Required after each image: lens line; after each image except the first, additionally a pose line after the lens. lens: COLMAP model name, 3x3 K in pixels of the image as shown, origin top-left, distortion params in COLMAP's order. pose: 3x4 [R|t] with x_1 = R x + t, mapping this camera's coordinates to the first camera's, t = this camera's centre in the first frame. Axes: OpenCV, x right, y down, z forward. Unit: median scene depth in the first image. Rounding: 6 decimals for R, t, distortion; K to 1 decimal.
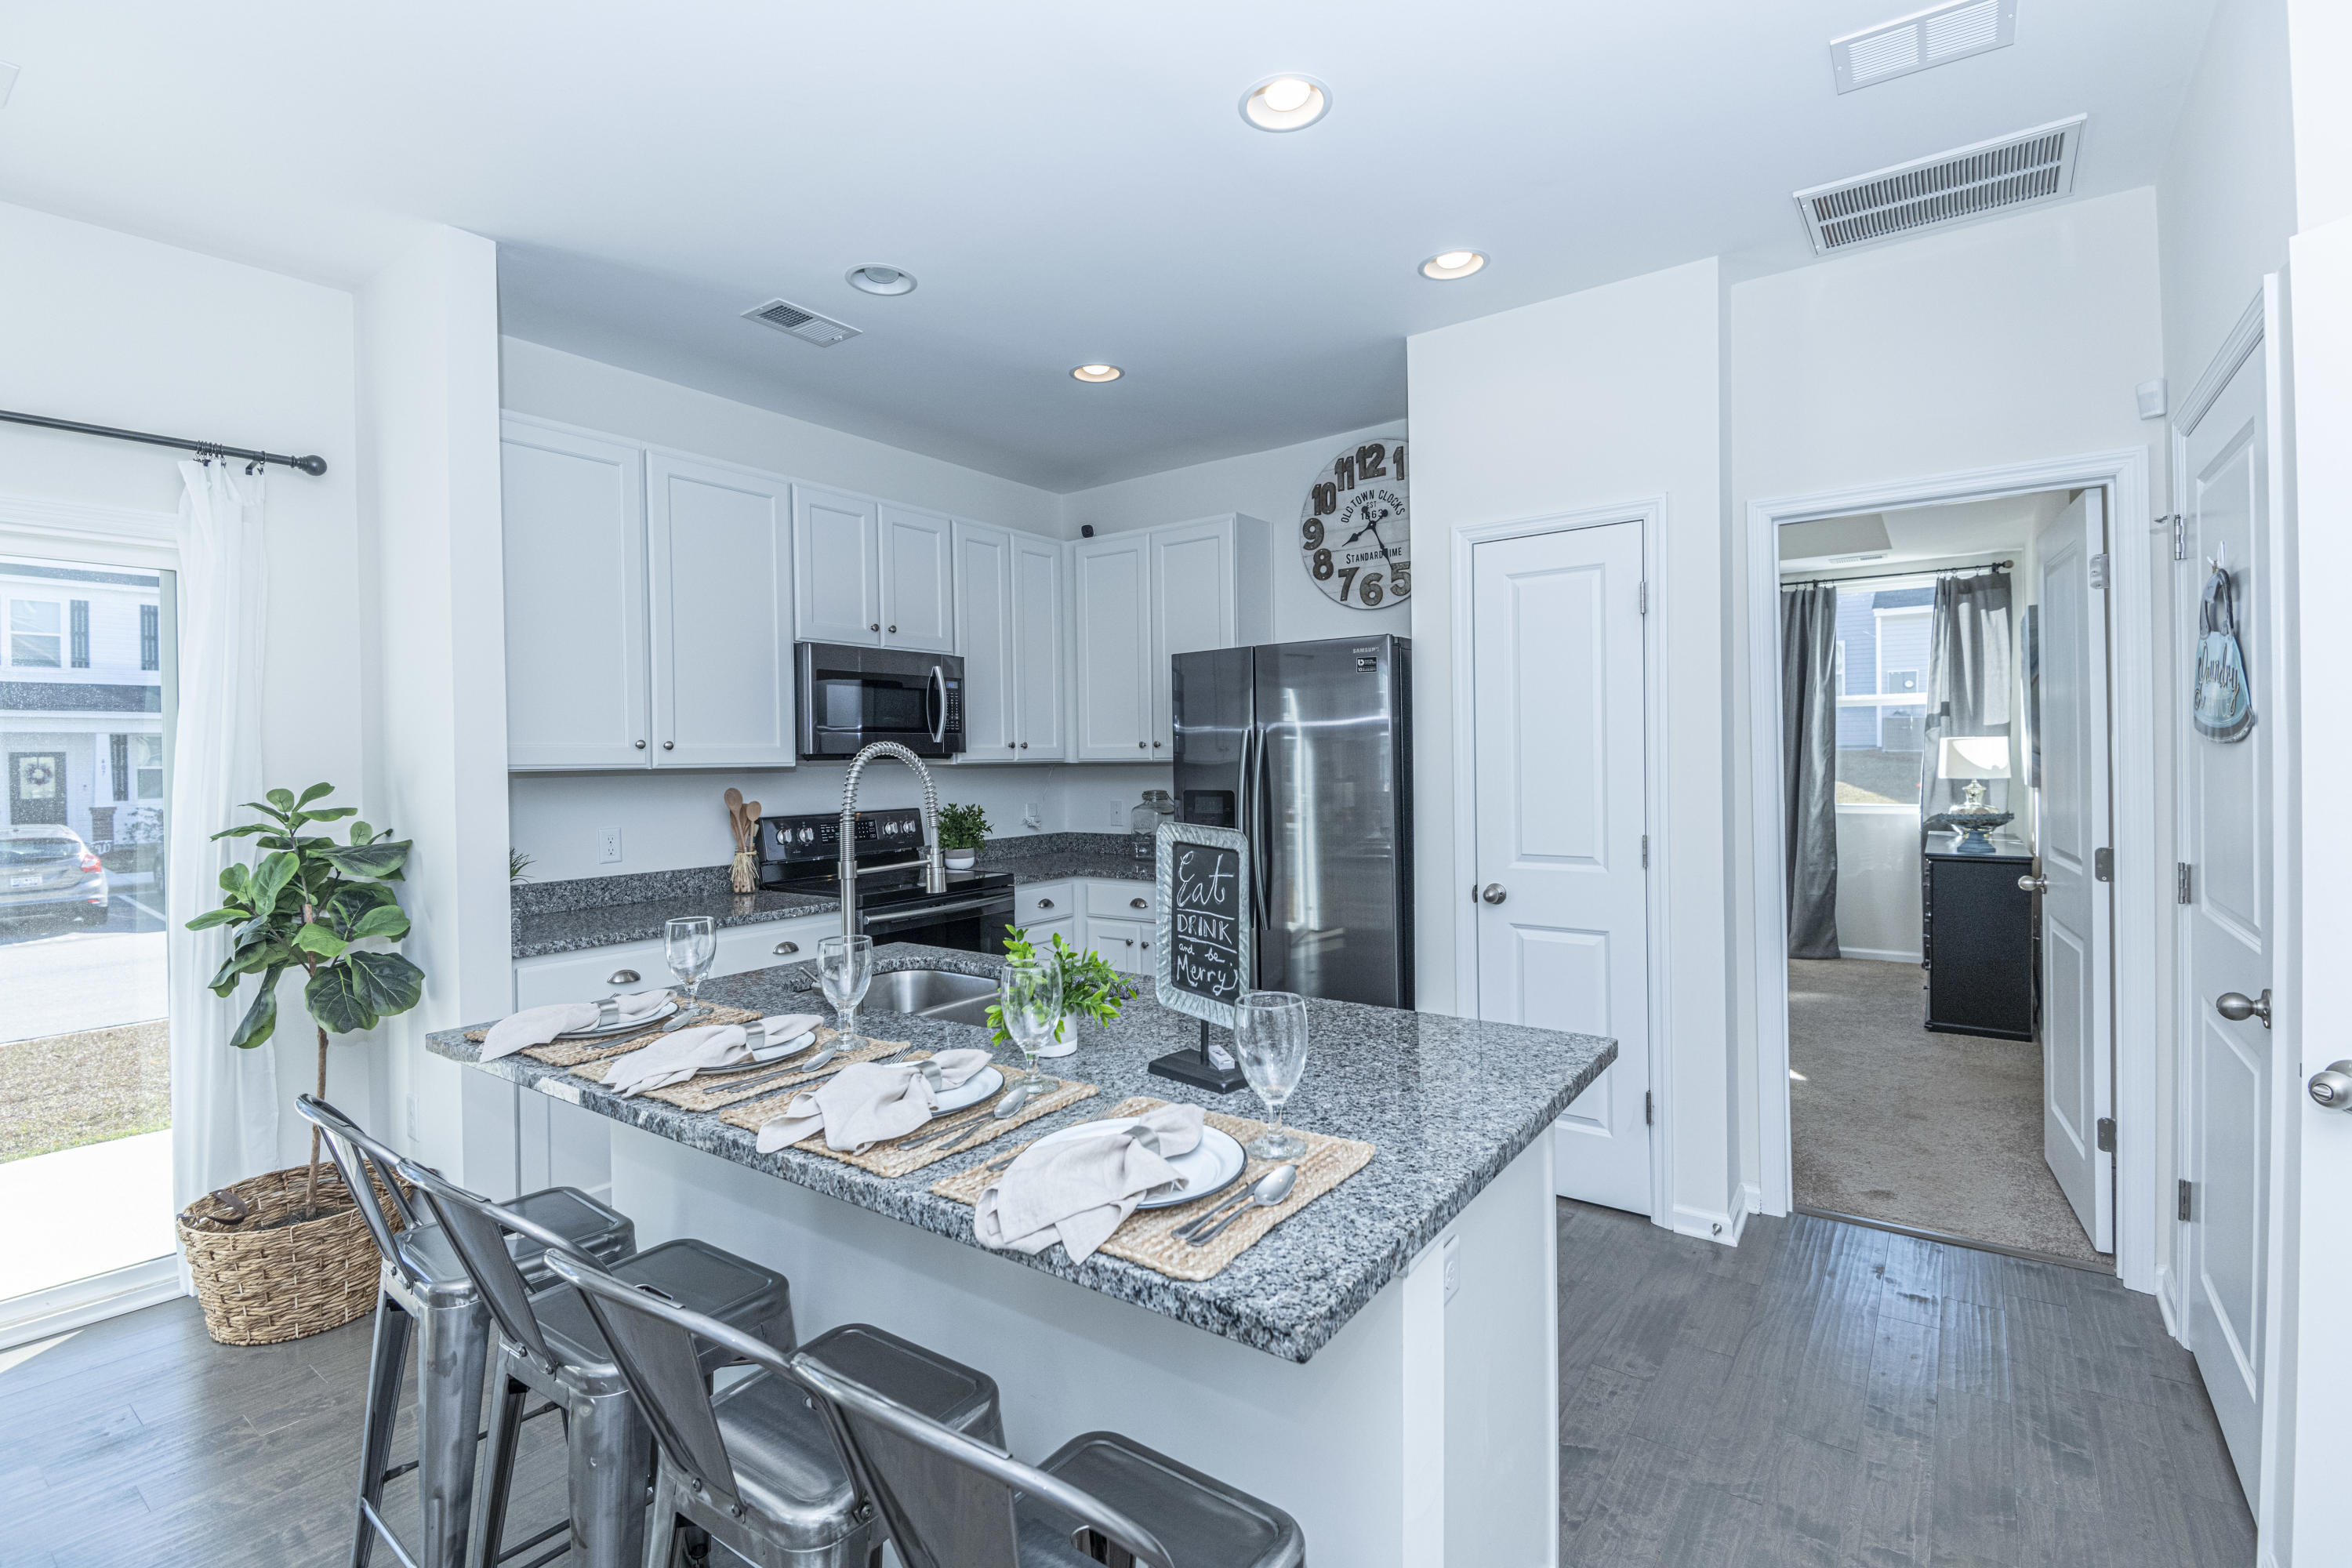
lens RADIAL K [[1059.9, 0, 1181.7], [0, 1059.9, 766.6], [0, 0, 1]] dist [0.027058, -0.024681]
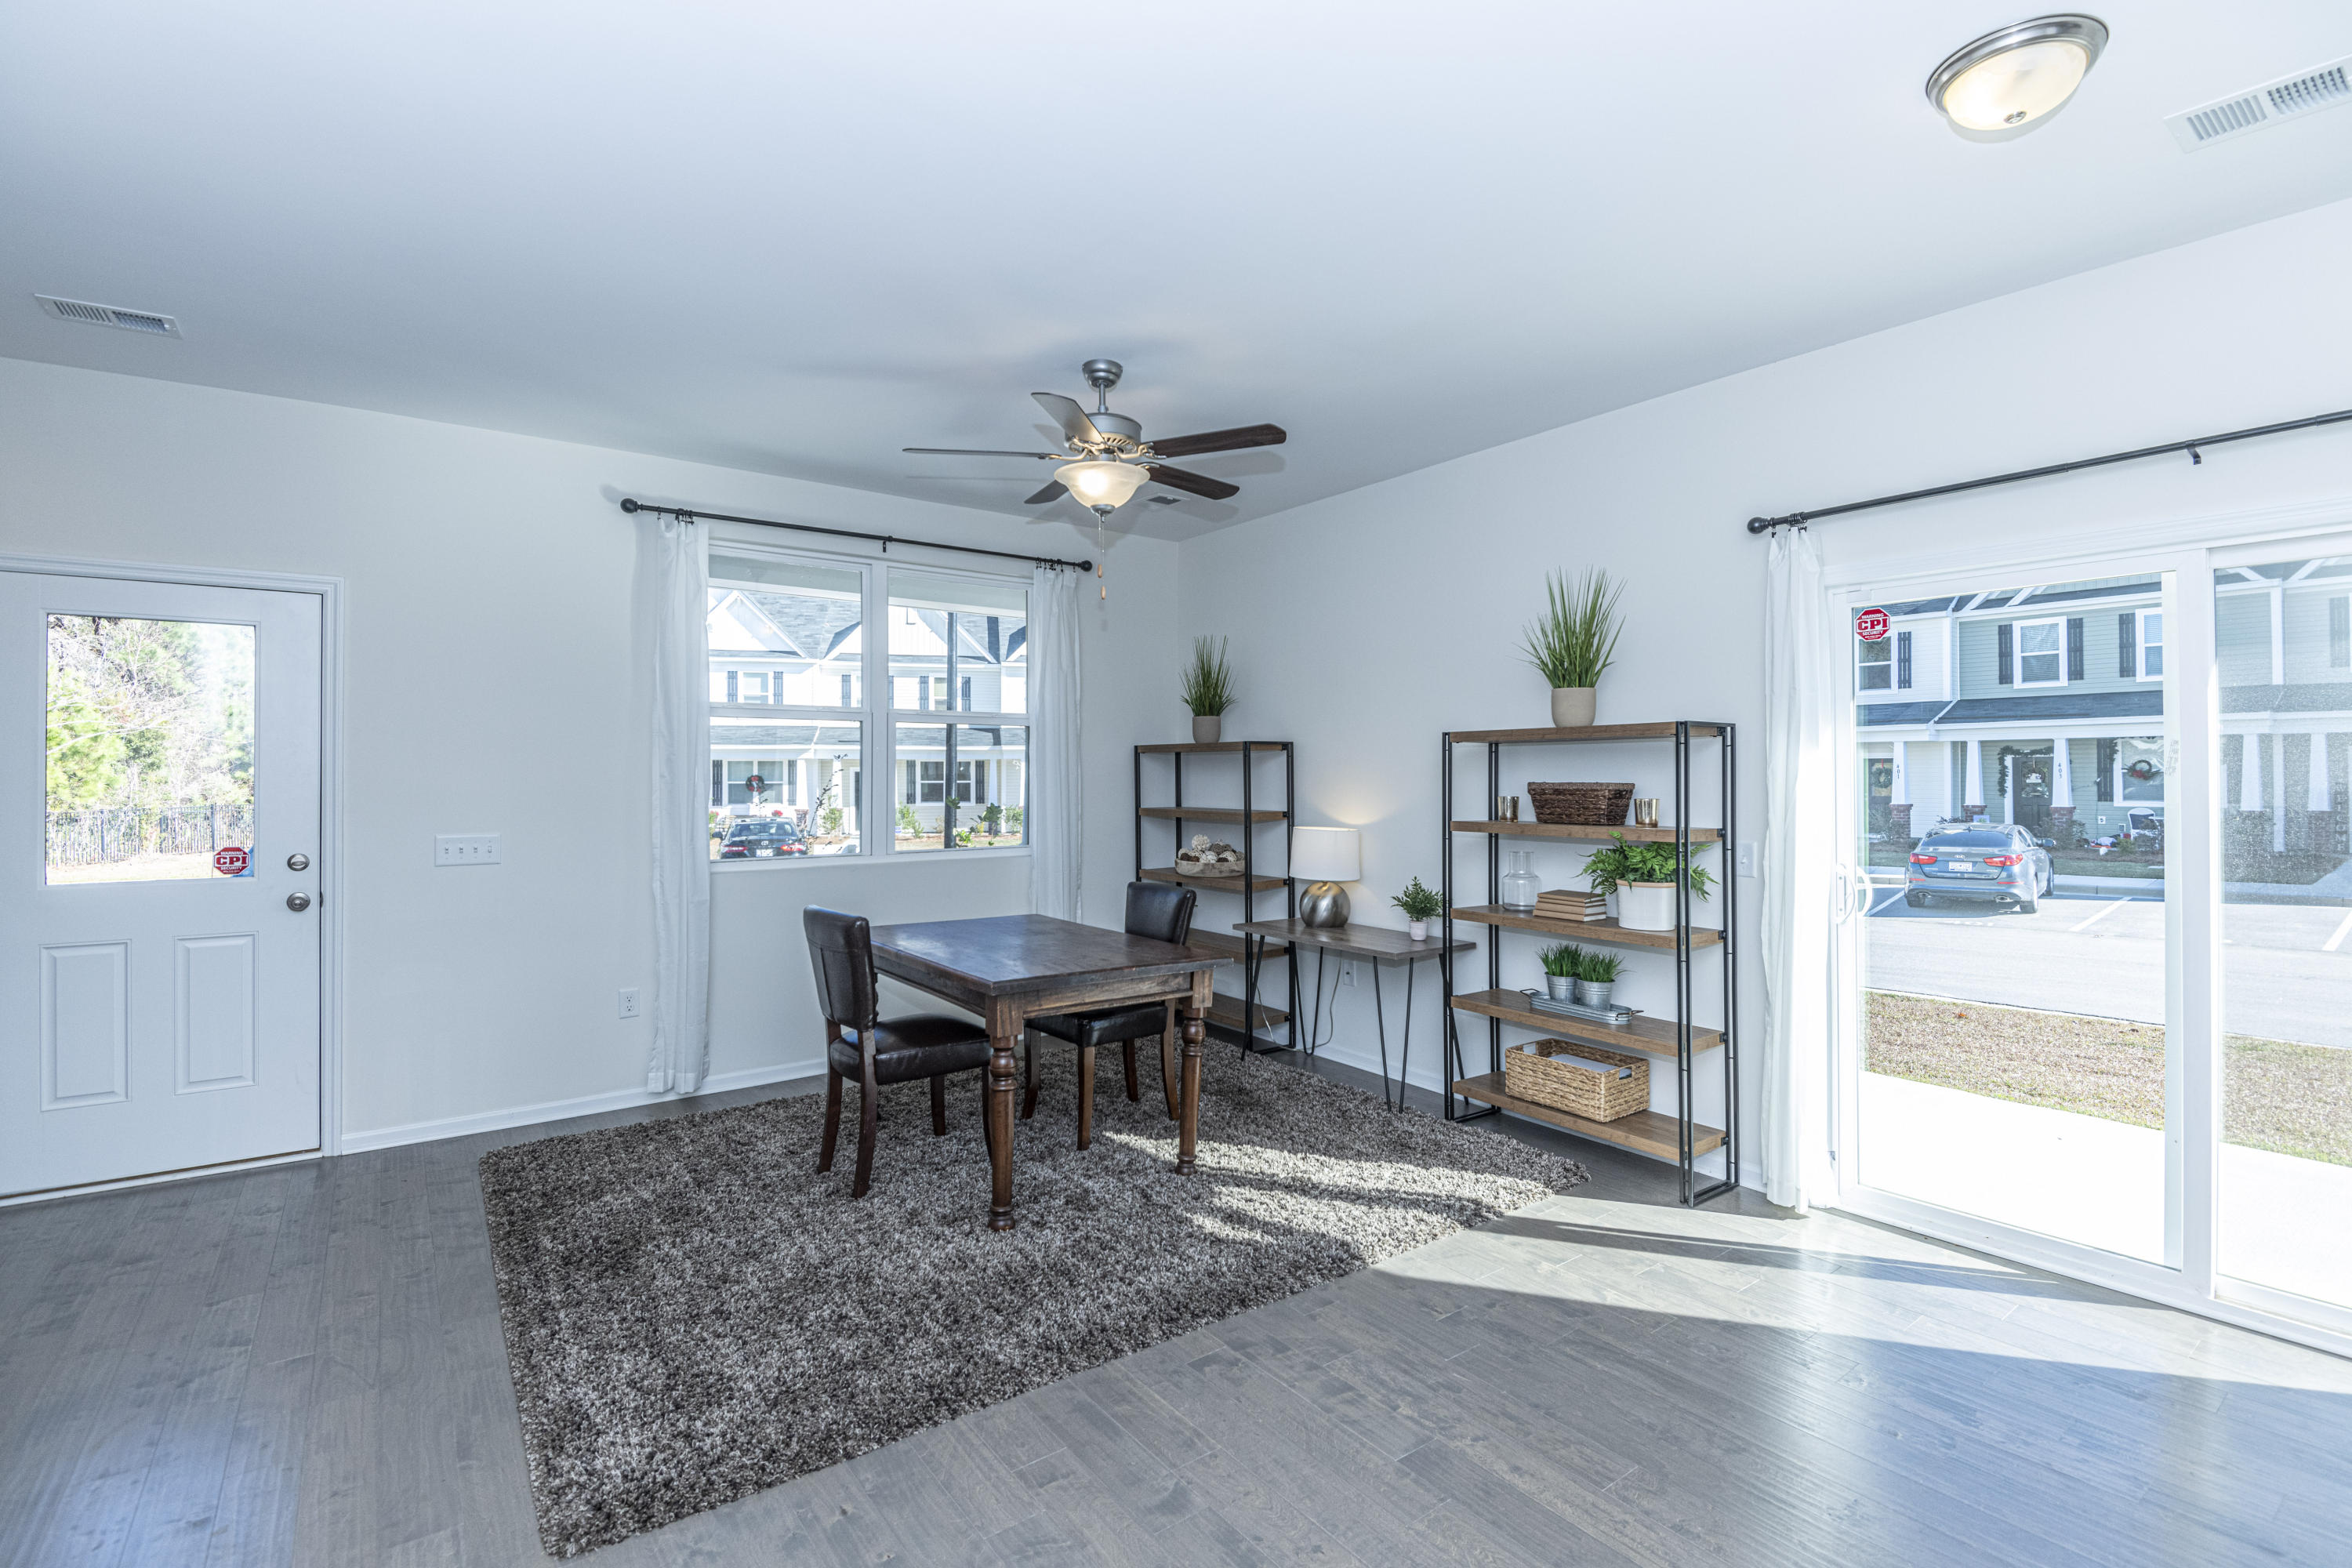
lens RADIAL K [[1059.9, 0, 1181.7], [0, 1059.9, 766.6], [0, 0, 1]] dist [0.027058, -0.024681]
pose [[-0.293329, 0.010341, -0.955956, 0.100633], [-0.005858, 0.999903, 0.012614, -0.004799], [0.955994, 0.009300, -0.293240, 0.175037]]
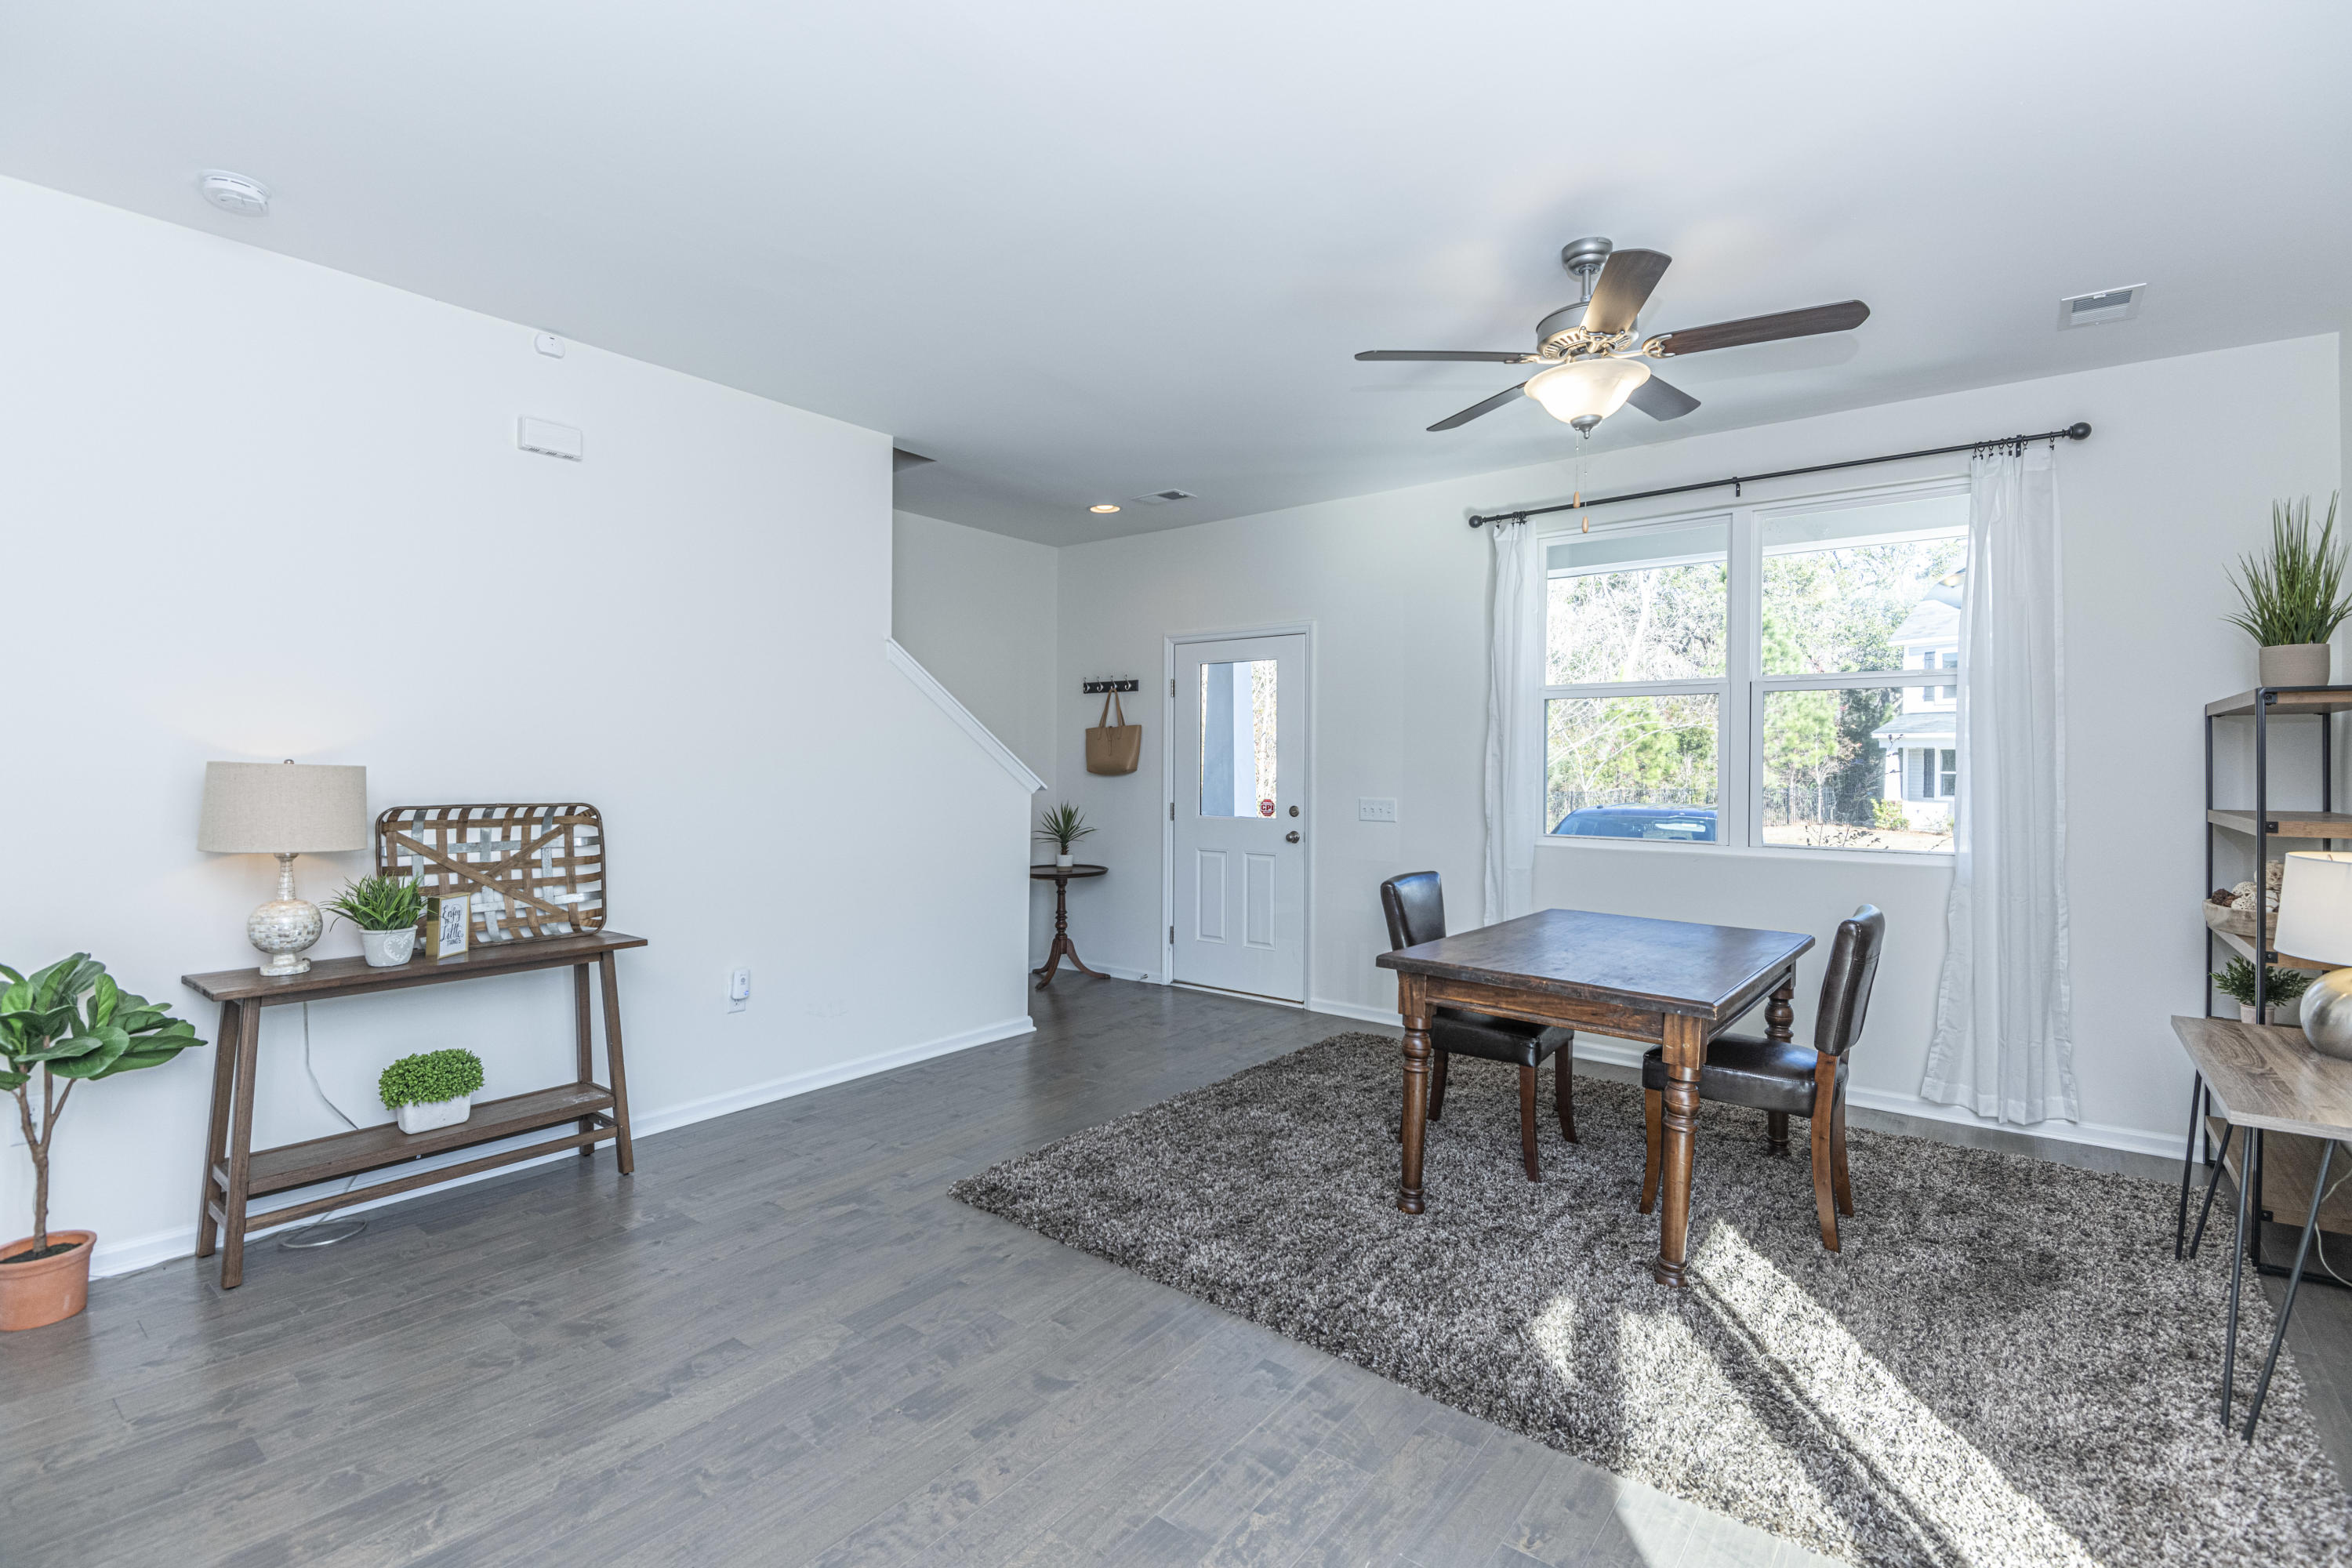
lens RADIAL K [[1056.0, 0, 1181.0], [0, 1056.0, 766.6], [0, 0, 1]] dist [0.049817, -0.045572]
pose [[-0.999540, 0.012287, 0.027727, -0.697754], [0.012730, 0.999793, 0.015862, 0.018340], [-0.027527, 0.016208, -0.999490, 0.757089]]
